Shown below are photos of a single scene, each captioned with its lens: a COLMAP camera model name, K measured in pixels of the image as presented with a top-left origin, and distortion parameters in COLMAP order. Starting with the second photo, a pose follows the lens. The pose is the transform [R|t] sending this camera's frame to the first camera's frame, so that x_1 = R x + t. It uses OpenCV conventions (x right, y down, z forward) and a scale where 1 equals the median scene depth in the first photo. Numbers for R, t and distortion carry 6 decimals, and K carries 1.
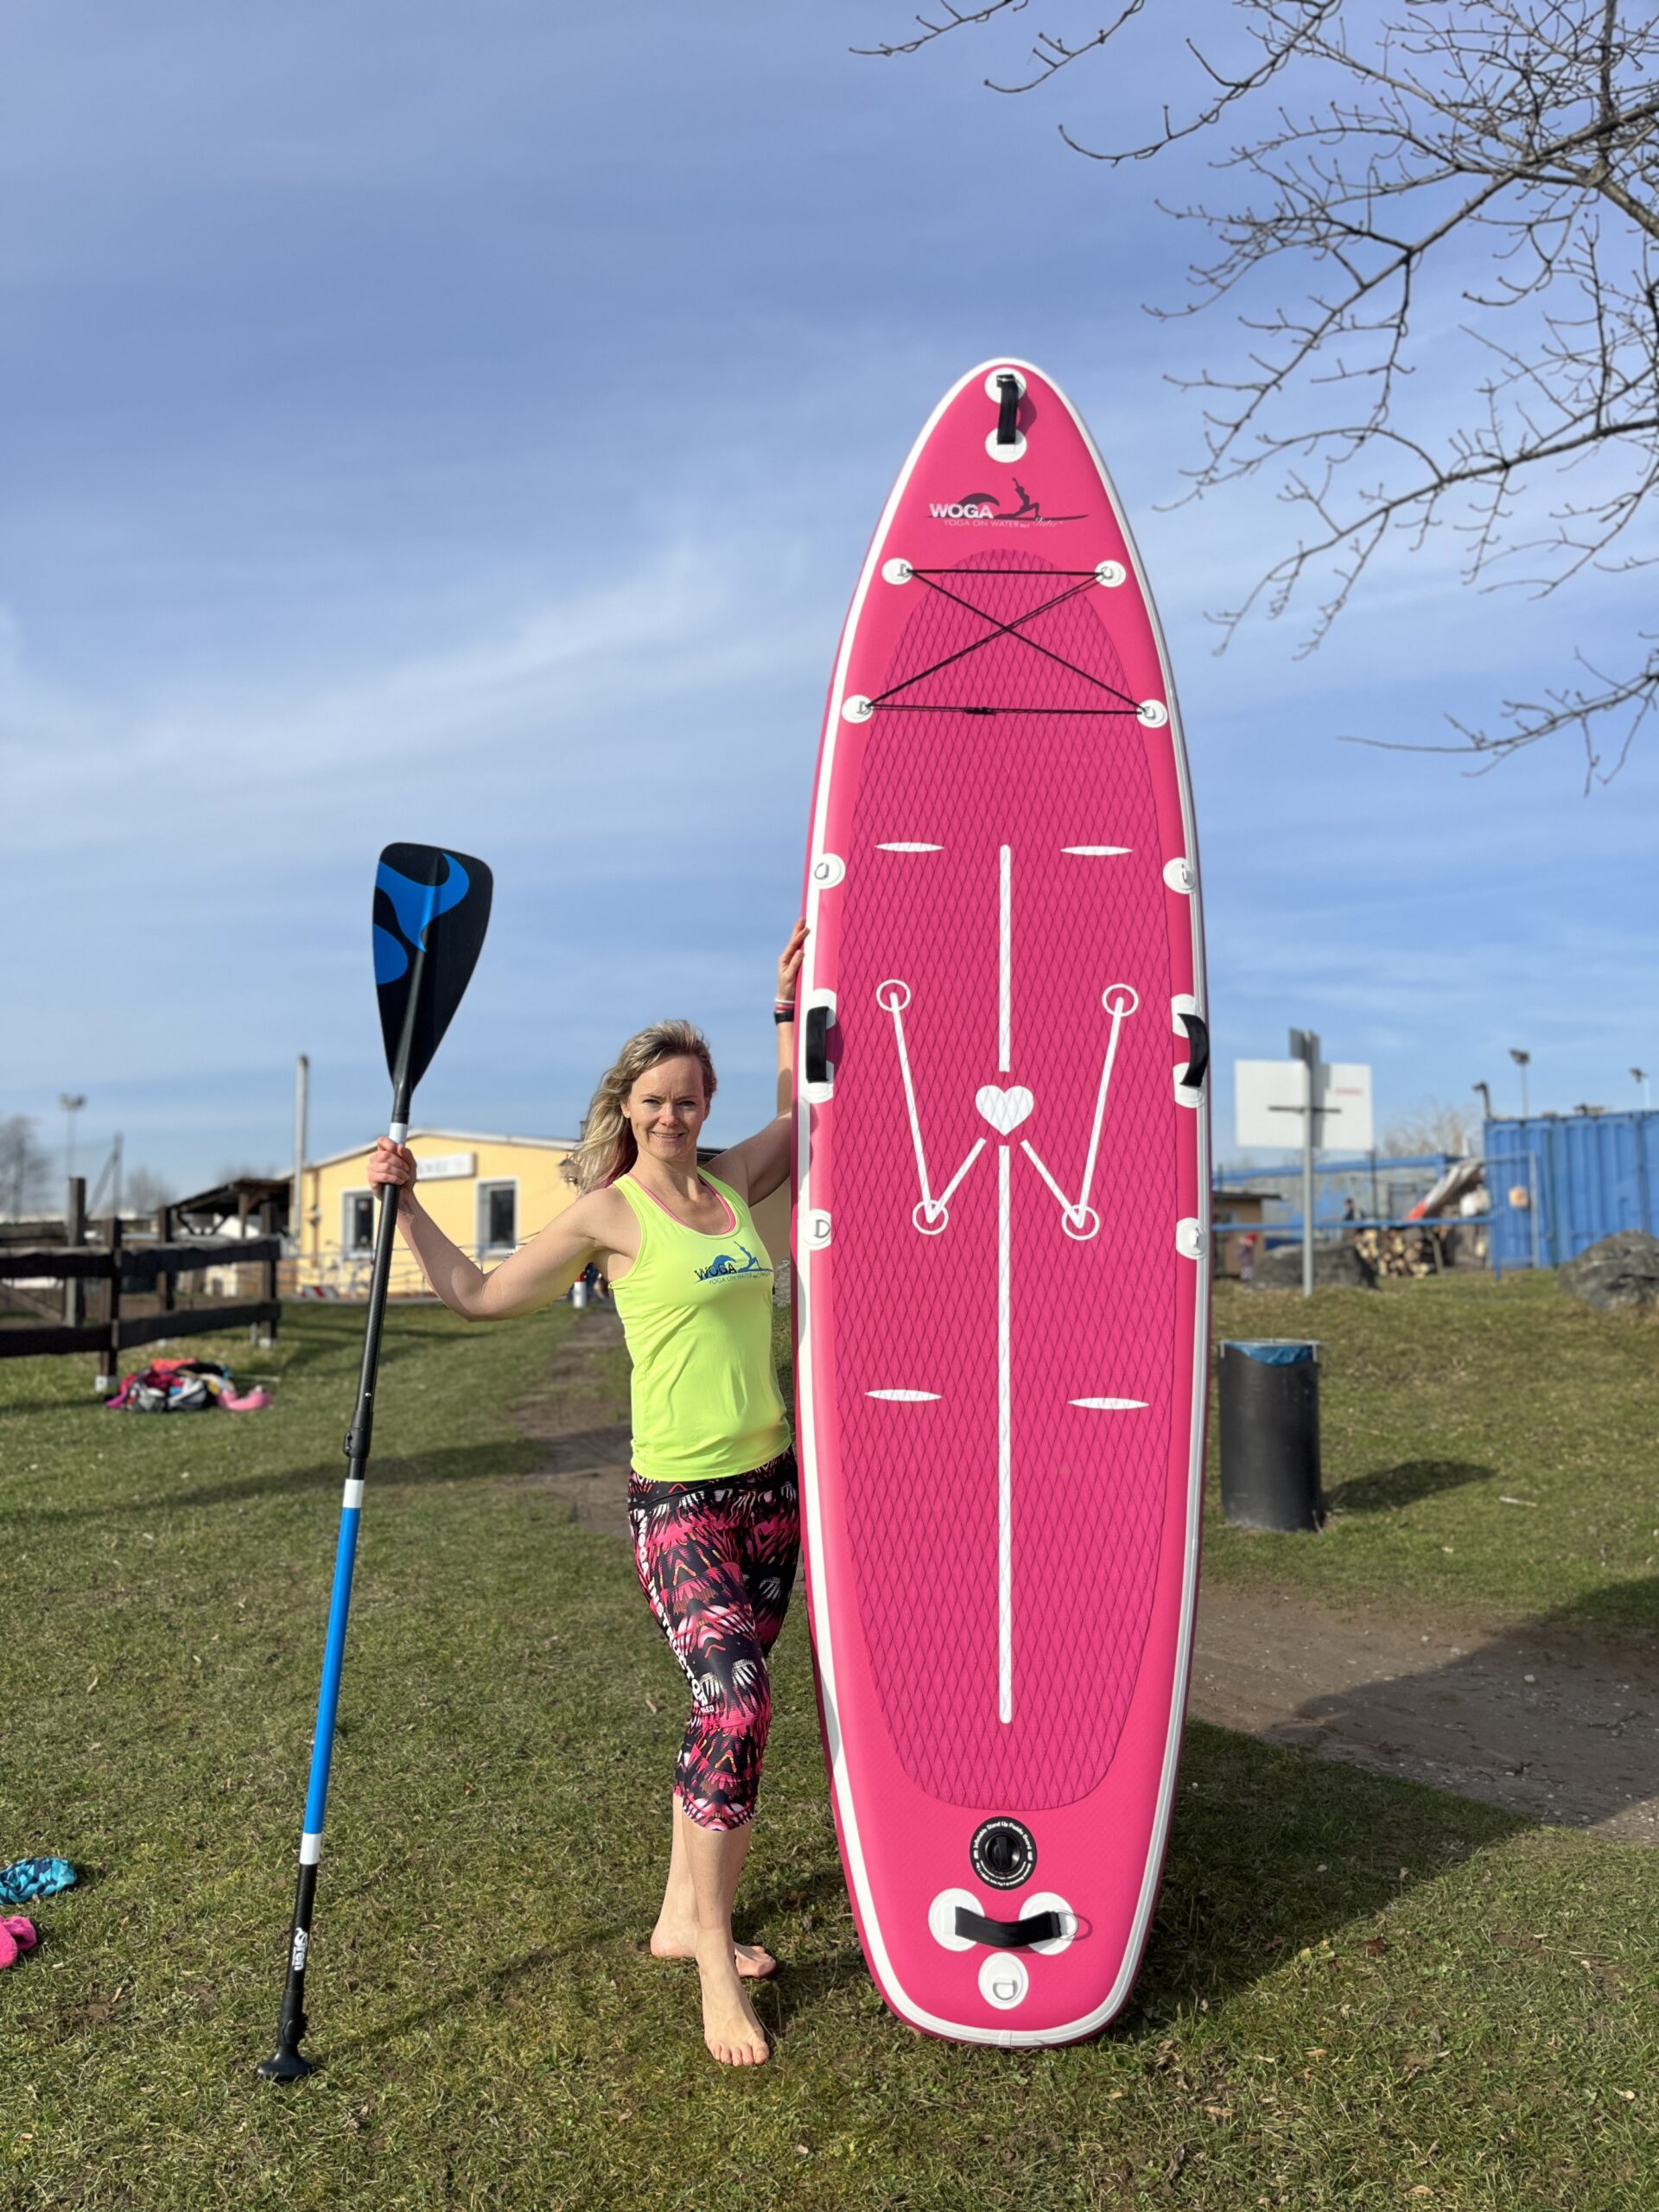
lens RADIAL K [[1943.8, 0, 828.3], [0, 1943.8, 1150.0], [0, 0, 1]] dist [0.090156, -0.115024]
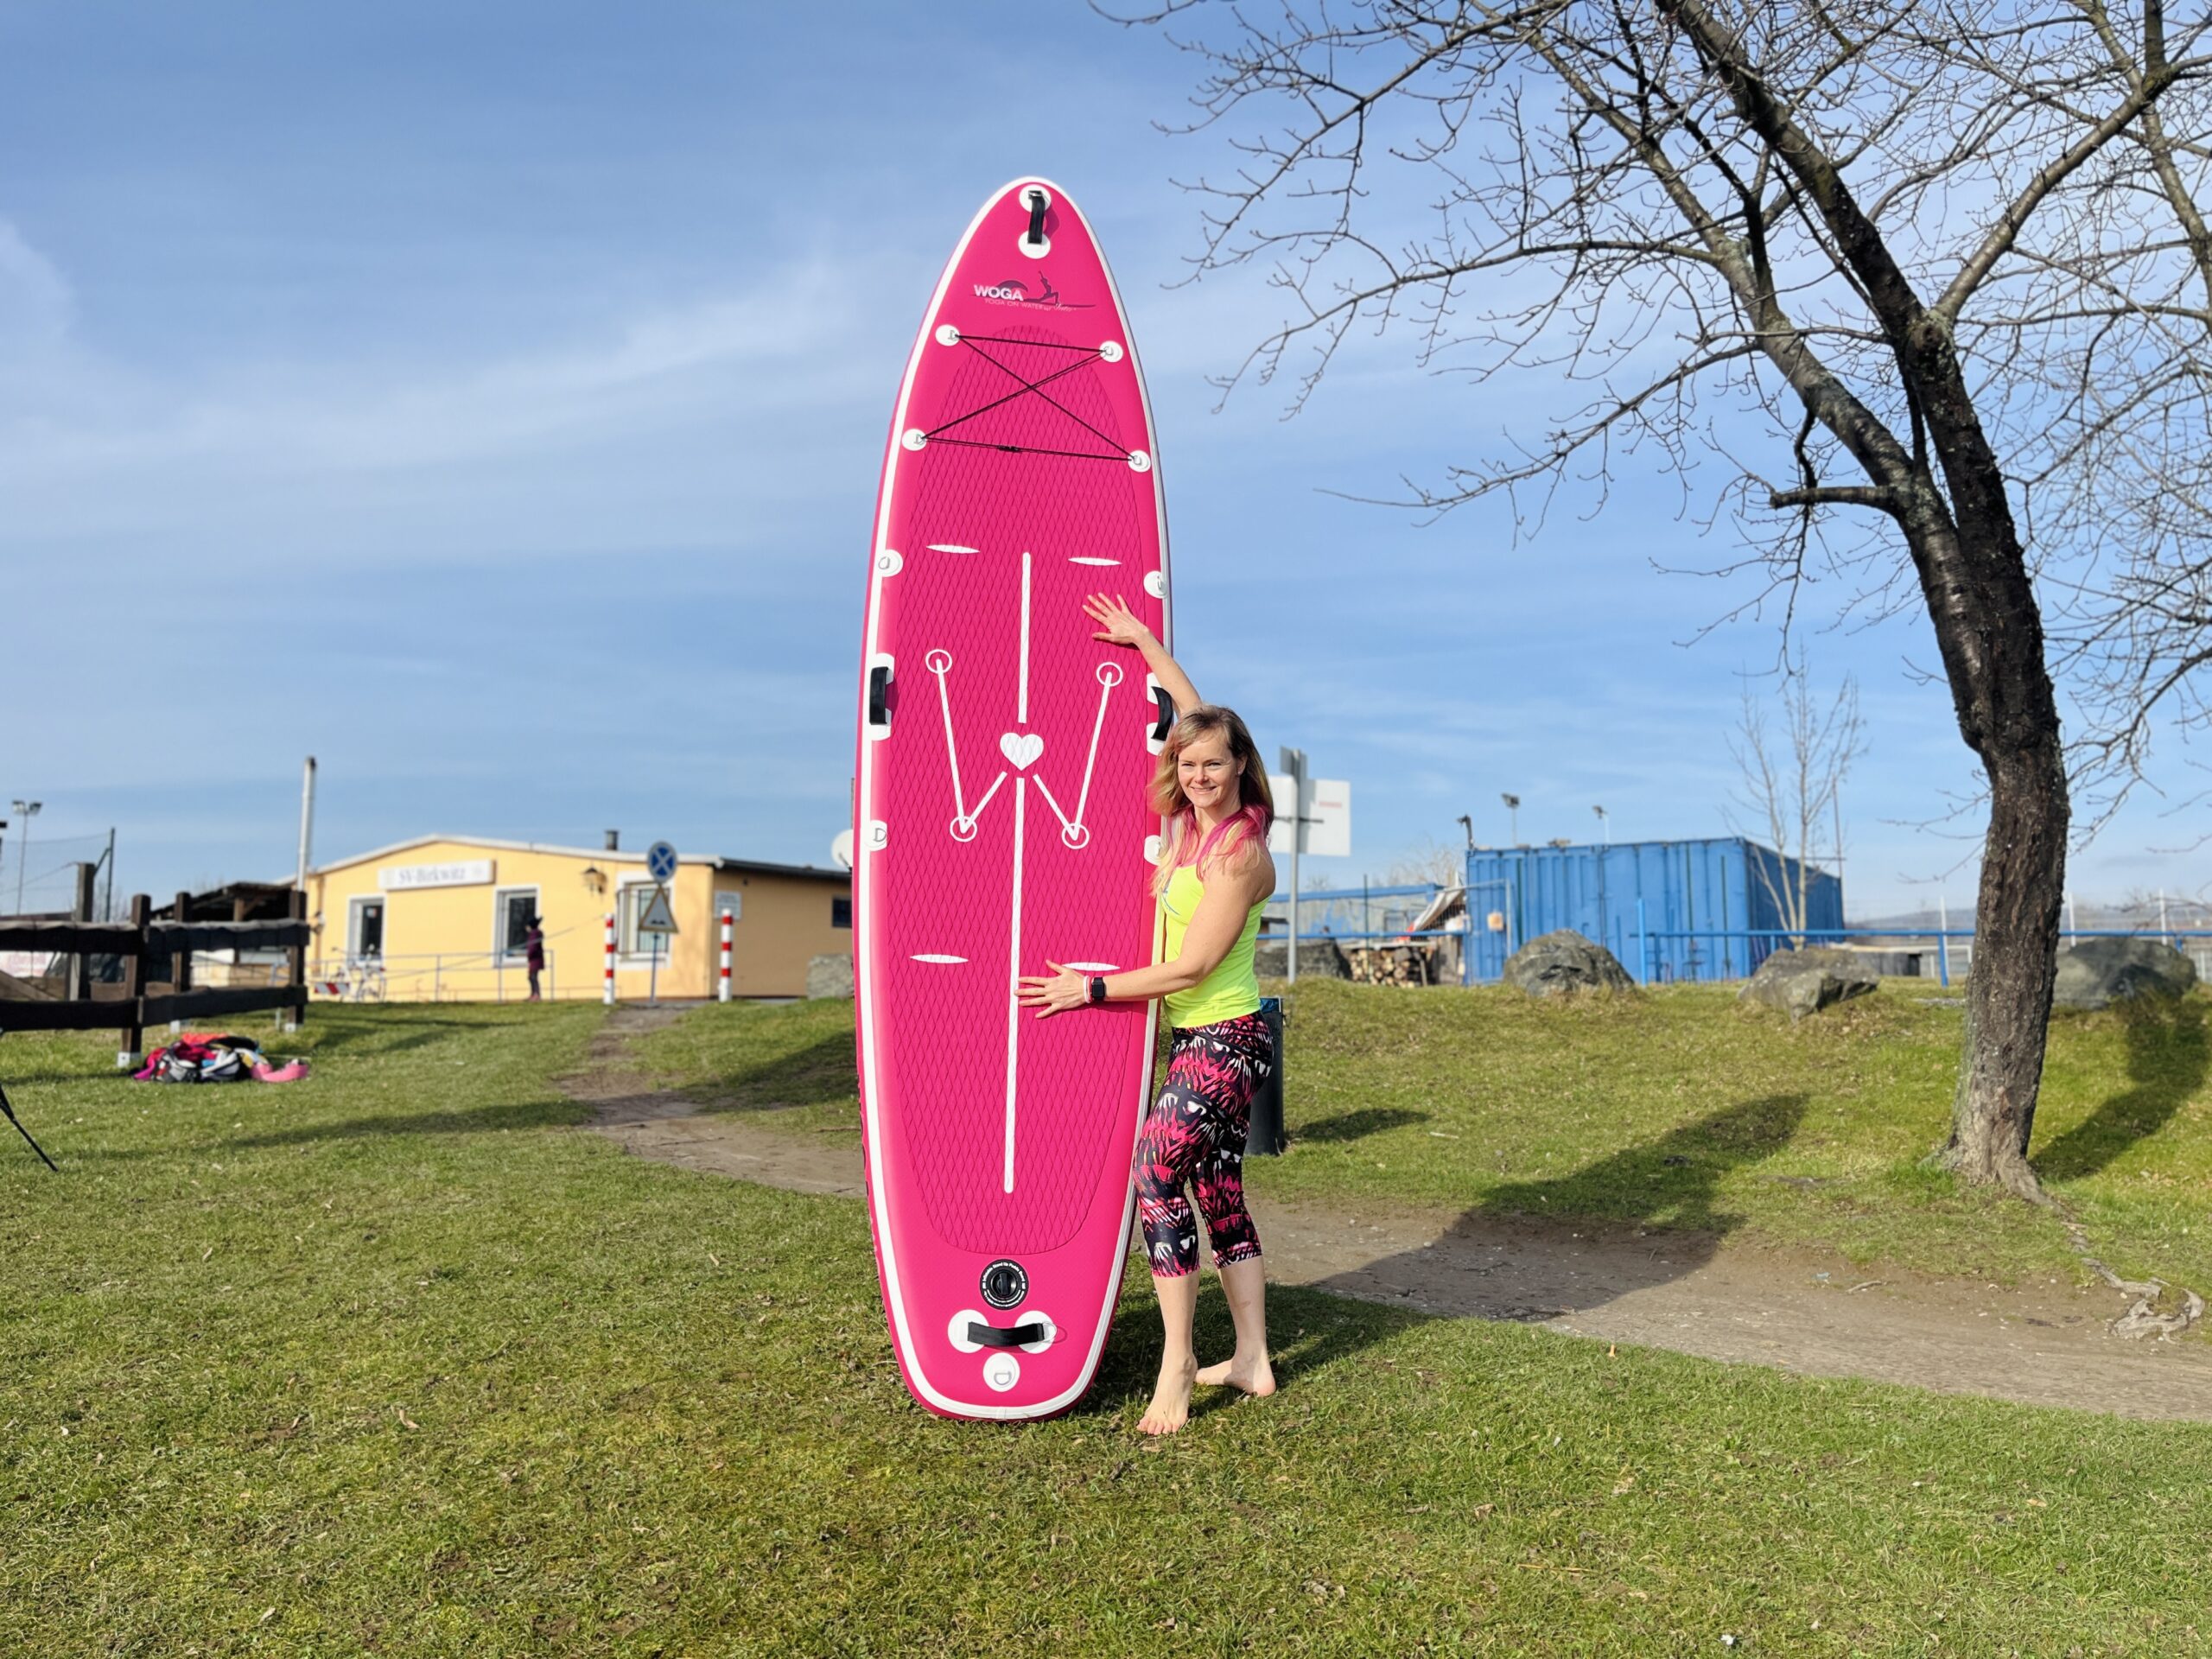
lens RADIAL K [[1943.8, 0, 1143.7], [0, 1943.8, 860.7], [0, 0, 1]] dist [0.090156, -0.115024]
pose [[0.988706, 0.026639, 0.147483, -0.009660], [-0.024877, 0.999596, -0.013778, 0.034117], [-0.147790, 0.009953, 0.988969, -0.153421]]
